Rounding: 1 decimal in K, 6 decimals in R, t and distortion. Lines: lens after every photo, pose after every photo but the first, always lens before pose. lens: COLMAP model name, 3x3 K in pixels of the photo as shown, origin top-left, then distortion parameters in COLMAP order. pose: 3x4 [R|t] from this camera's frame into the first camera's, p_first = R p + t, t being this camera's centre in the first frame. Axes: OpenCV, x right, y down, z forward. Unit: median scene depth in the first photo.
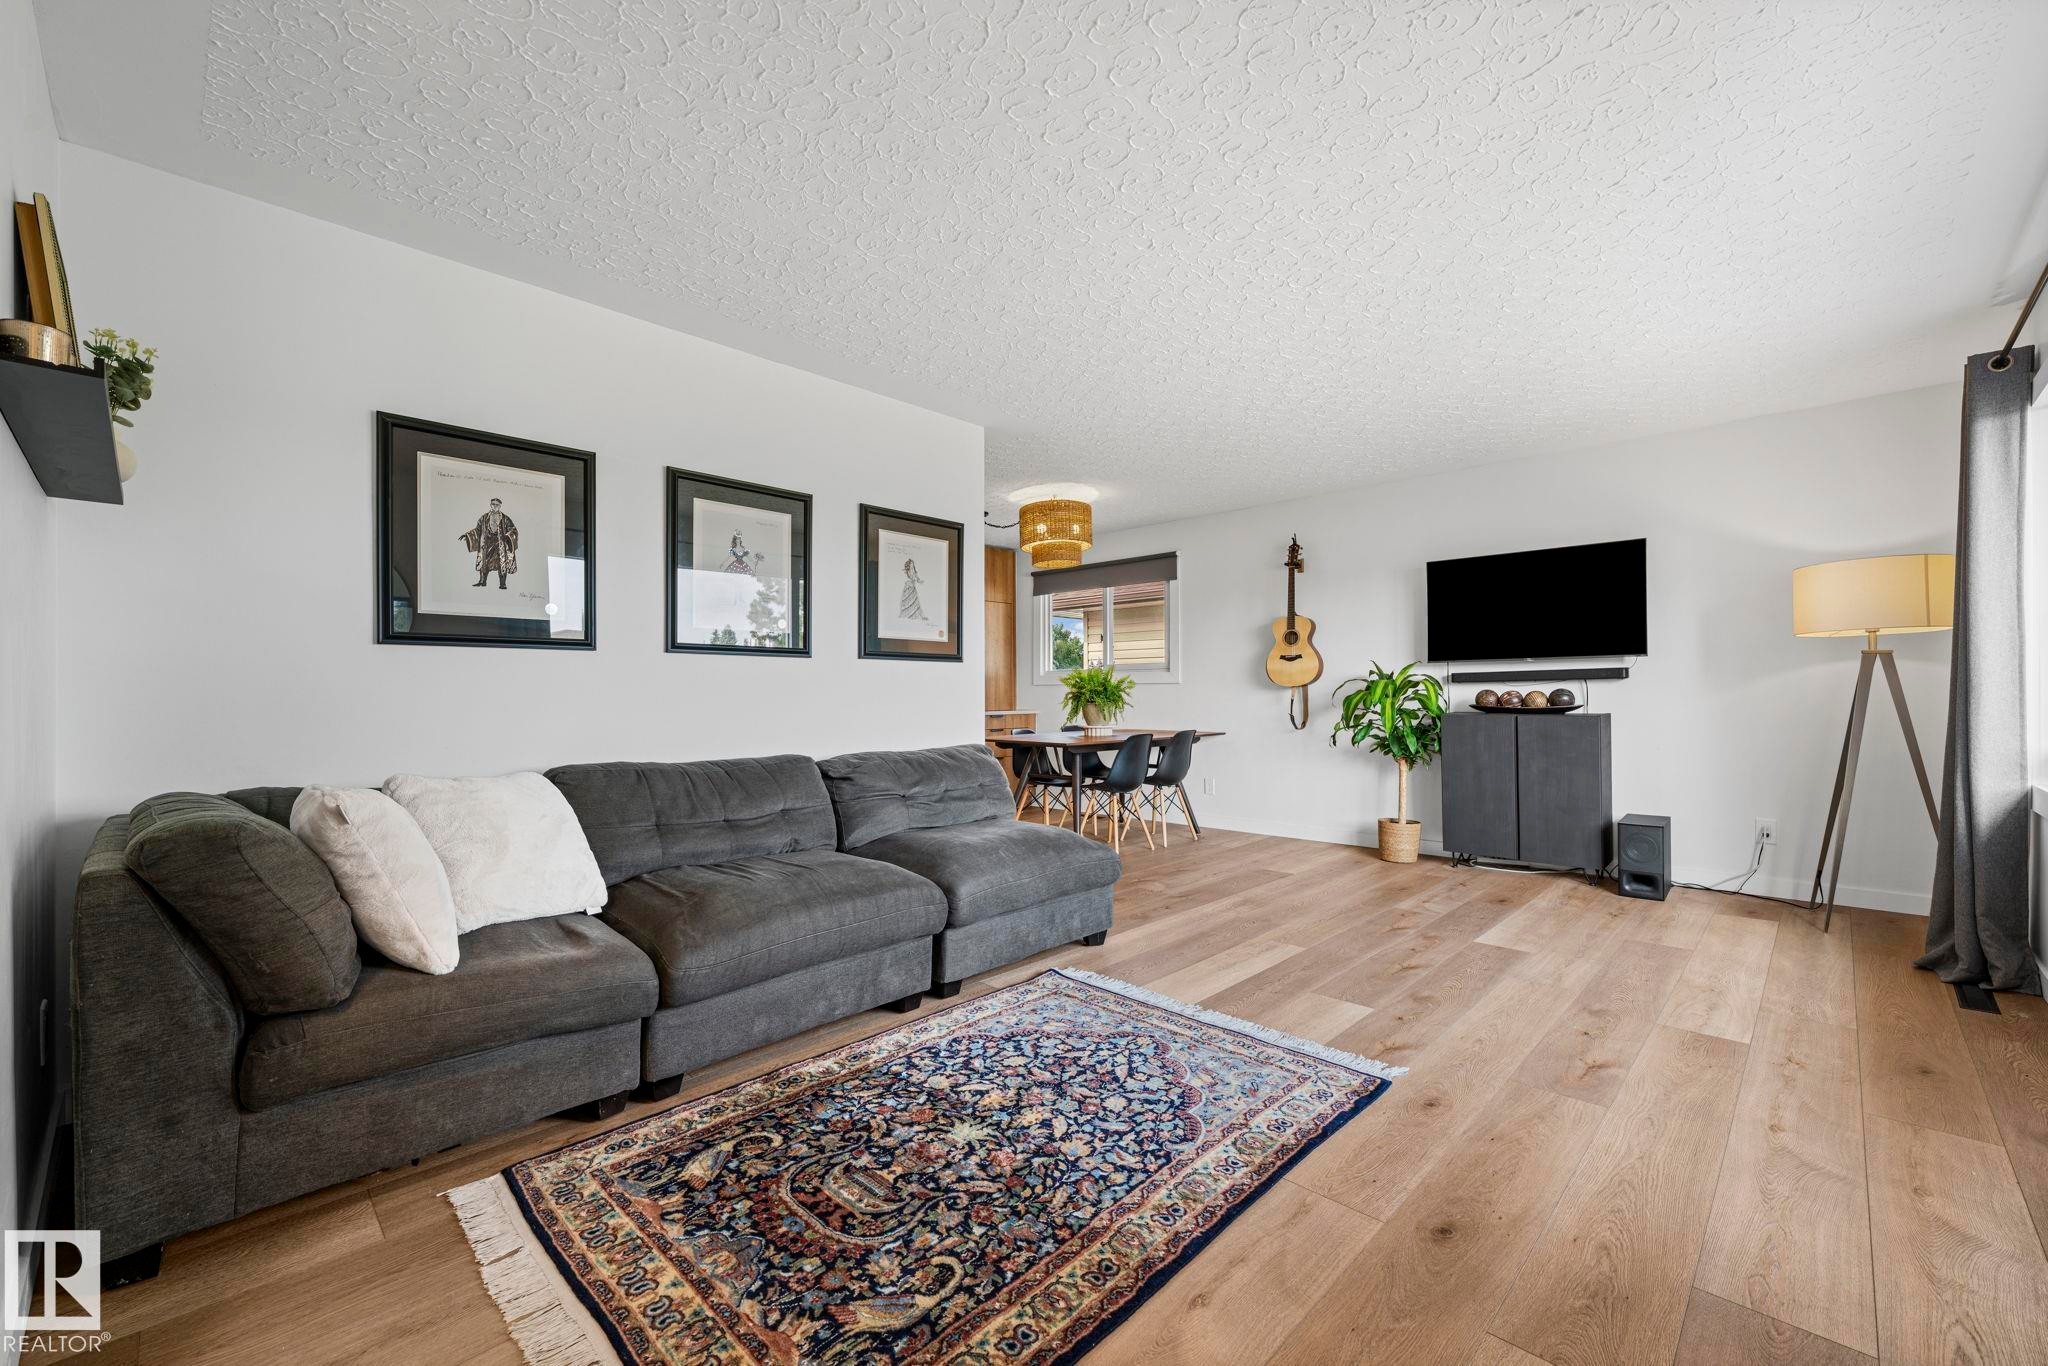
lens RADIAL K [[833.0, 0, 999.2], [0, 833.0, 696.9], [0, 0, 1]] dist [-0.000663, -0.000116]
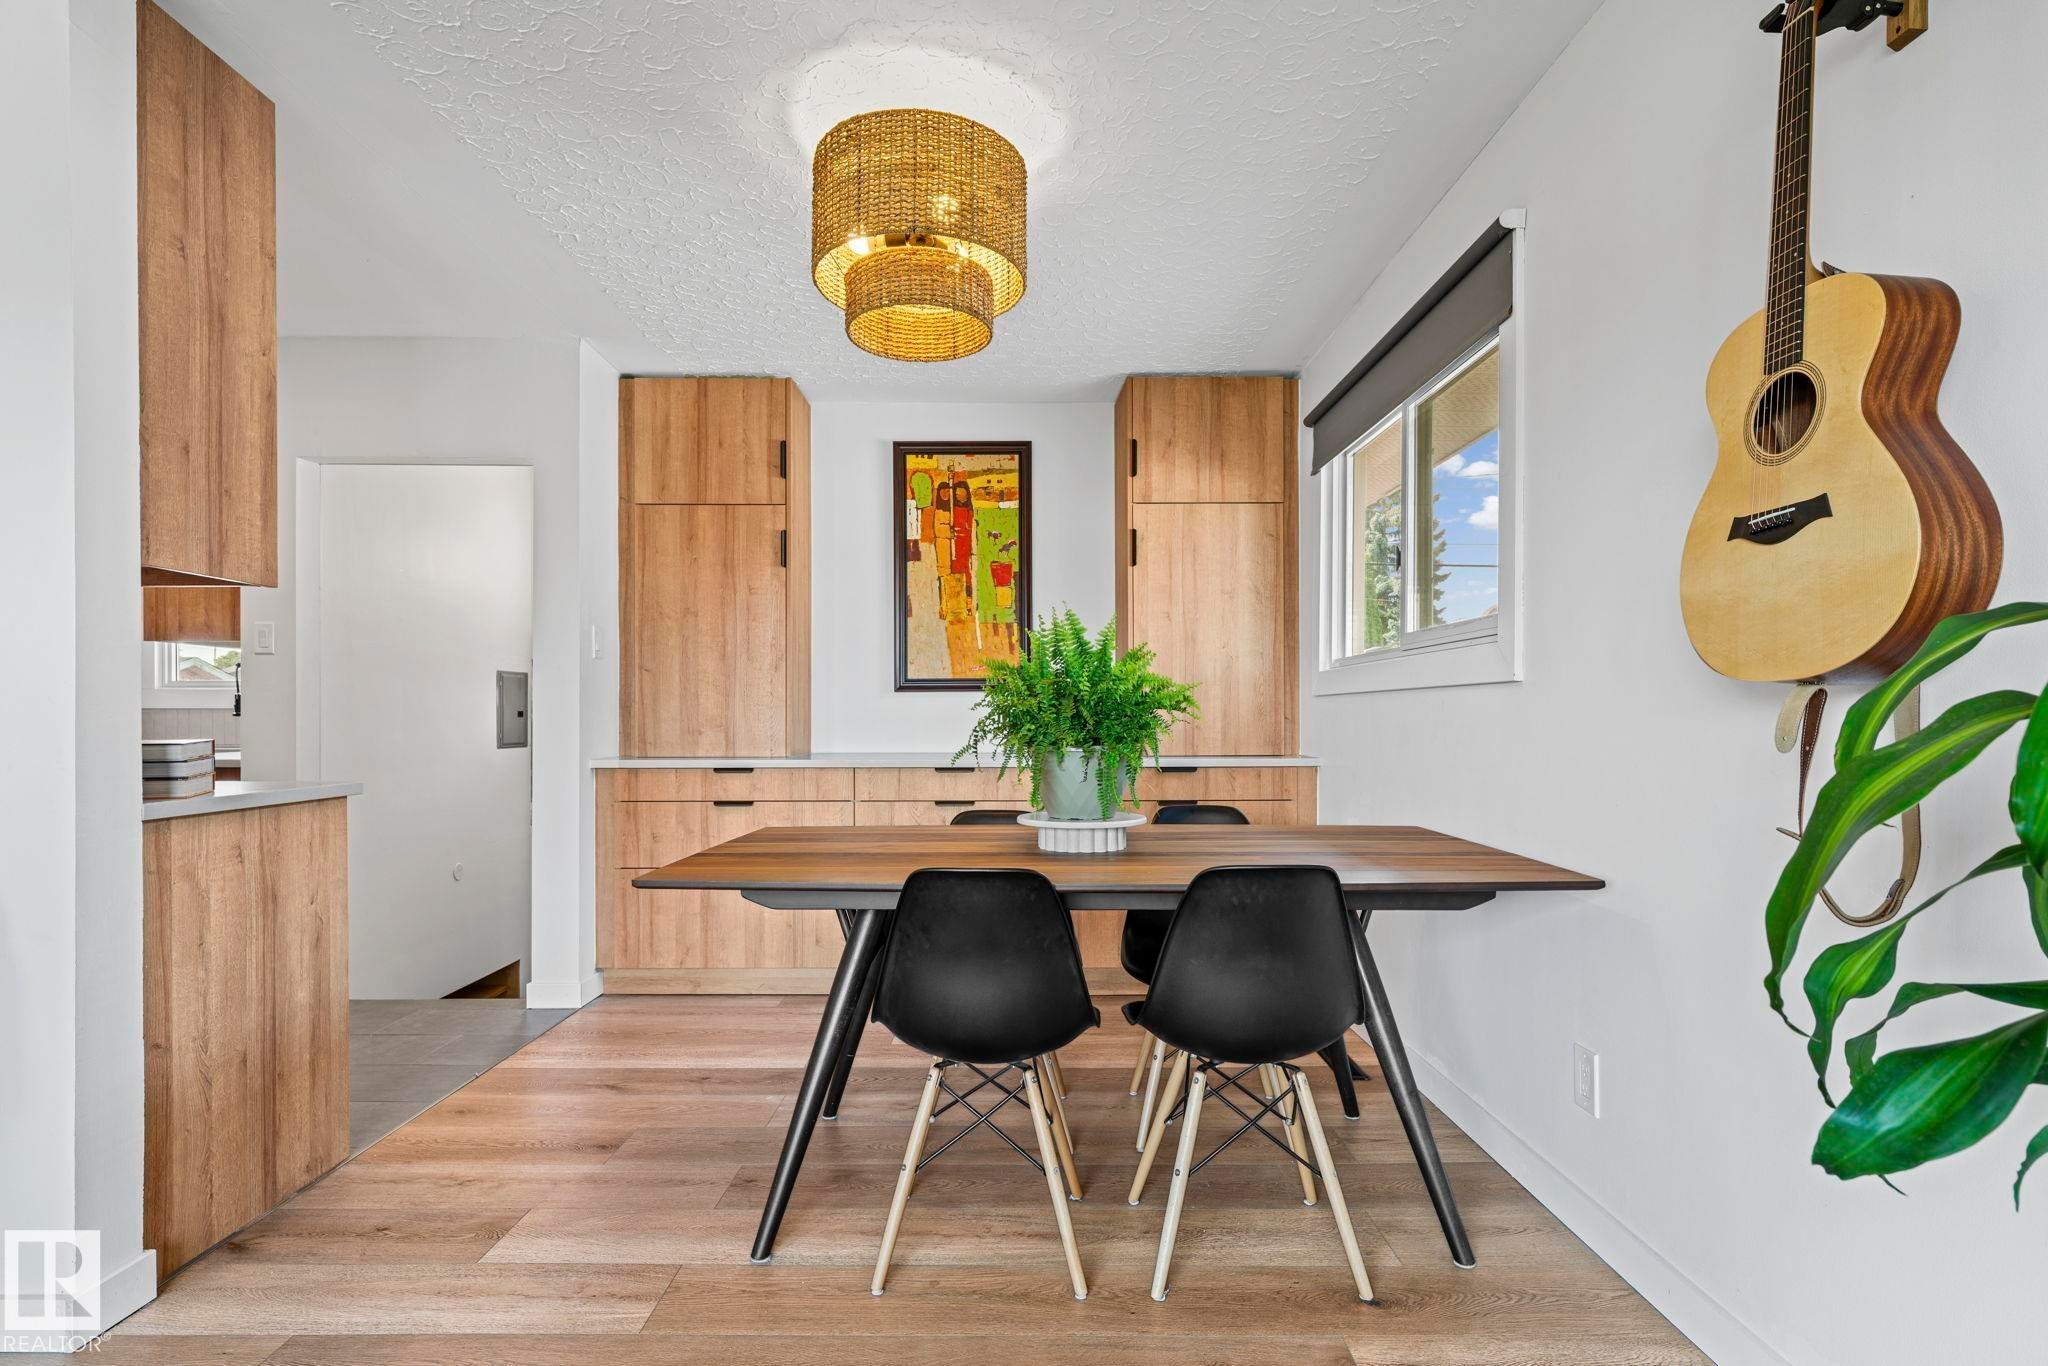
lens RADIAL K [[1031.8, 0, 1017.6], [0, 1031.8, 721.8], [0, 0, 1]] dist [-0.000668, 0.000218]
pose [[0.709542, 0.007594, -0.704622, 0.703955], [-0.004946, 0.999971, 0.005797, -0.007977], [0.704645, -0.000628, 0.709559, 1.306262]]
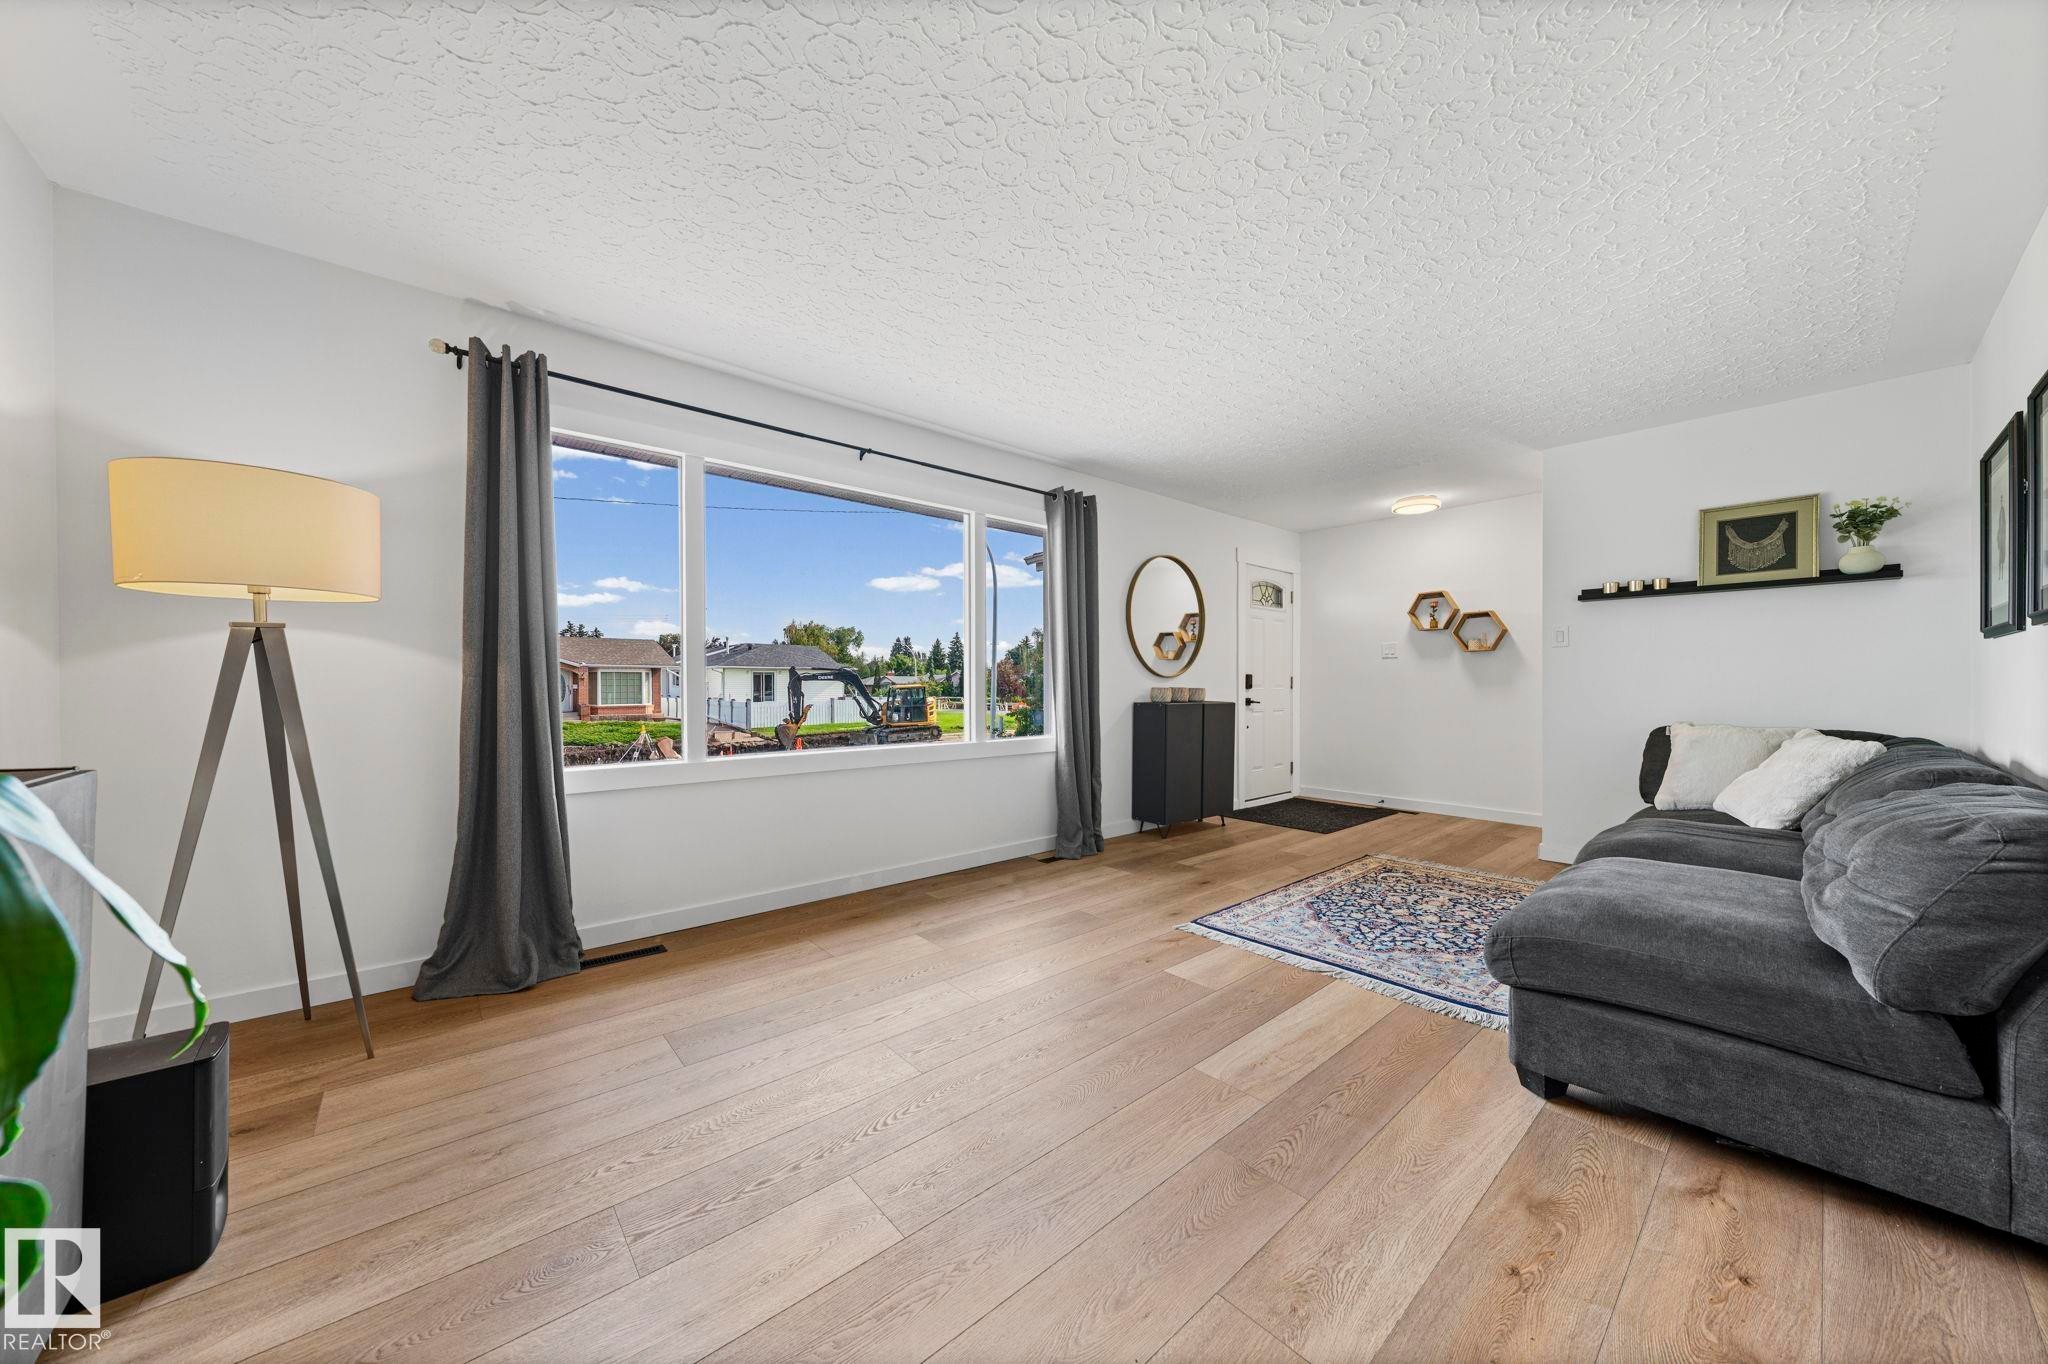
lens RADIAL K [[697.9, 0, 1010.9], [0, 697.9, 681.4], [0, 0, 1]] dist [-0.000571, -0.000035]
pose [[-0.997338, 0.007482, 0.072530, 0.506910], [0.007349, 0.999971, -0.002106, -0.006561], [-0.072544, -0.001568, -0.997364, 1.686108]]
